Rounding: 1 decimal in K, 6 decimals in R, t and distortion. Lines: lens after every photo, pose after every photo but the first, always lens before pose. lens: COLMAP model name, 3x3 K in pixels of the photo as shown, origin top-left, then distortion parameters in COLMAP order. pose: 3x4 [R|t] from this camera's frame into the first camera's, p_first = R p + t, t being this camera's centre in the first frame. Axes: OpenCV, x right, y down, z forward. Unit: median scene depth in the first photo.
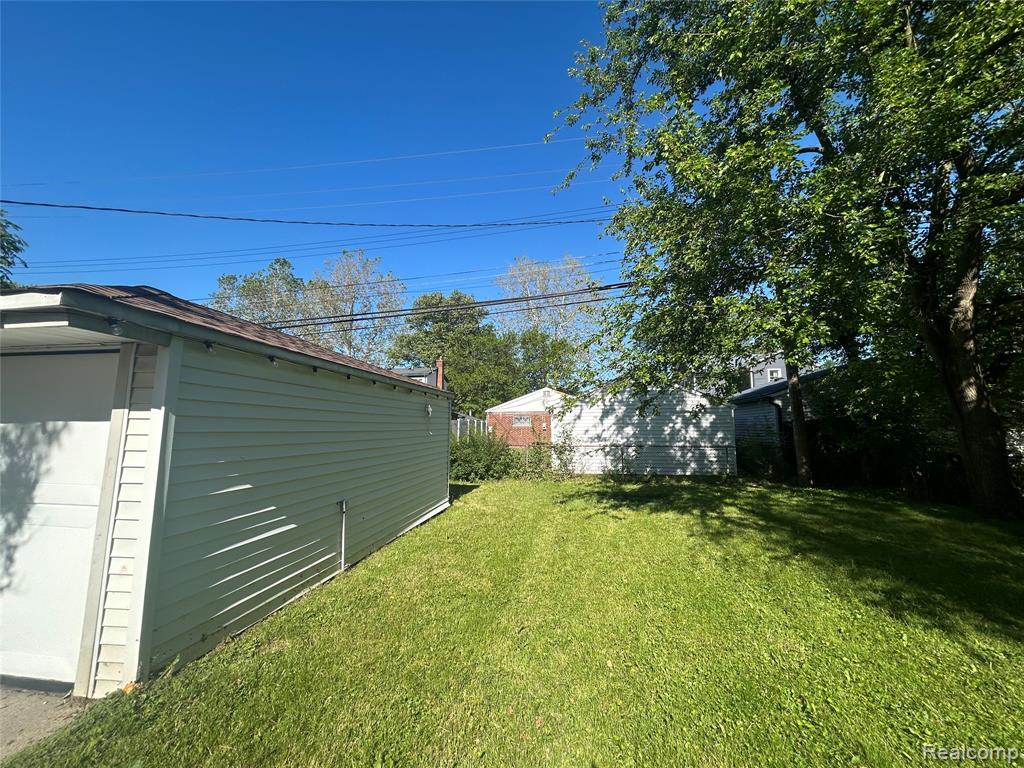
lens RADIAL K [[408.6, 0, 510.3], [0, 408.6, 380.0], [0, 0, 1]] dist [-0.003209, -0.000266]
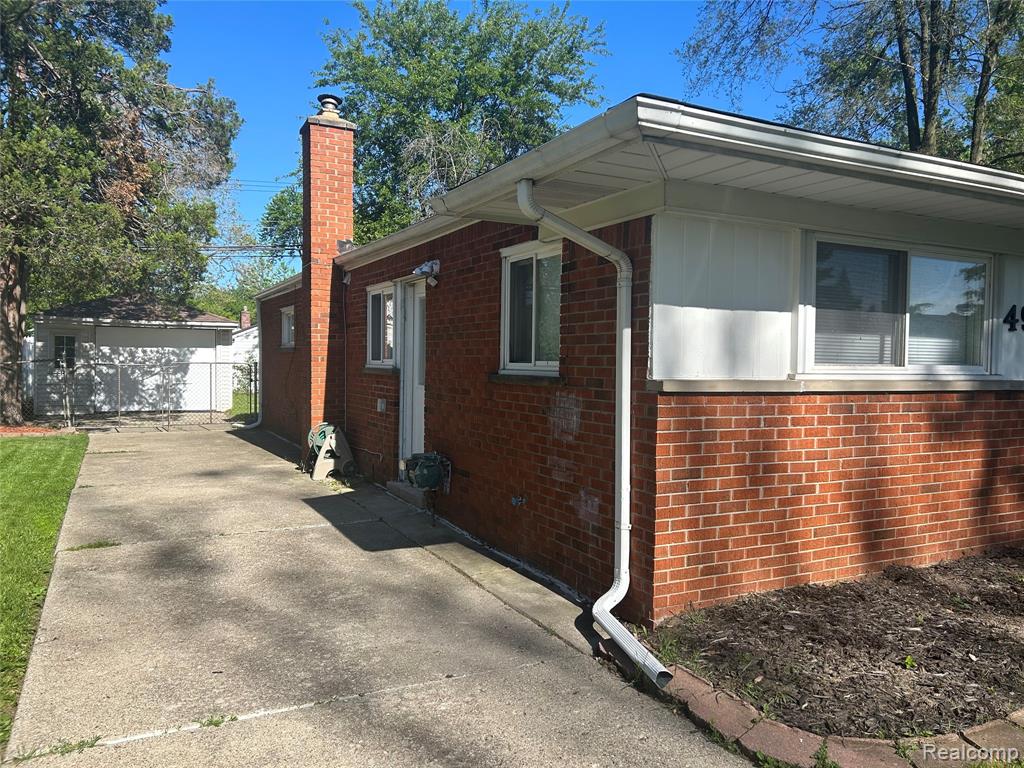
lens RADIAL K [[772.6, 0, 517.1], [0, 772.6, 382.5], [0, 0, 1]] dist [0.009974, 0.004799]
pose [[0.802188, -0.003542, 0.597061, -0.613118], [-0.082563, 0.989718, 0.116799, -0.134994], [-0.591335, -0.142990, 0.793648, -1.315611]]
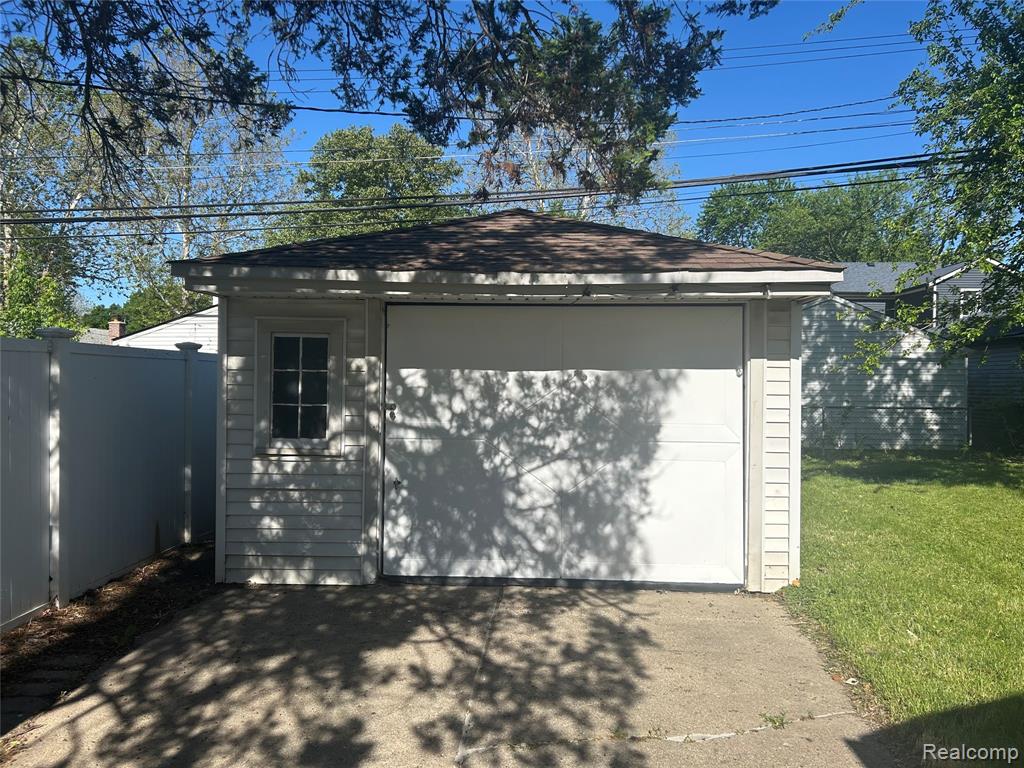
lens RADIAL K [[772.6, 0, 514.4], [0, 772.6, 382.6], [0, 0, 1]] dist [0.009974, 0.004799]
pose [[0.992759, 0.008525, 0.119818, -0.371067], [-0.022699, 0.992822, 0.117432, -0.020318], [-0.117956, -0.119301, 0.985826, -0.208015]]
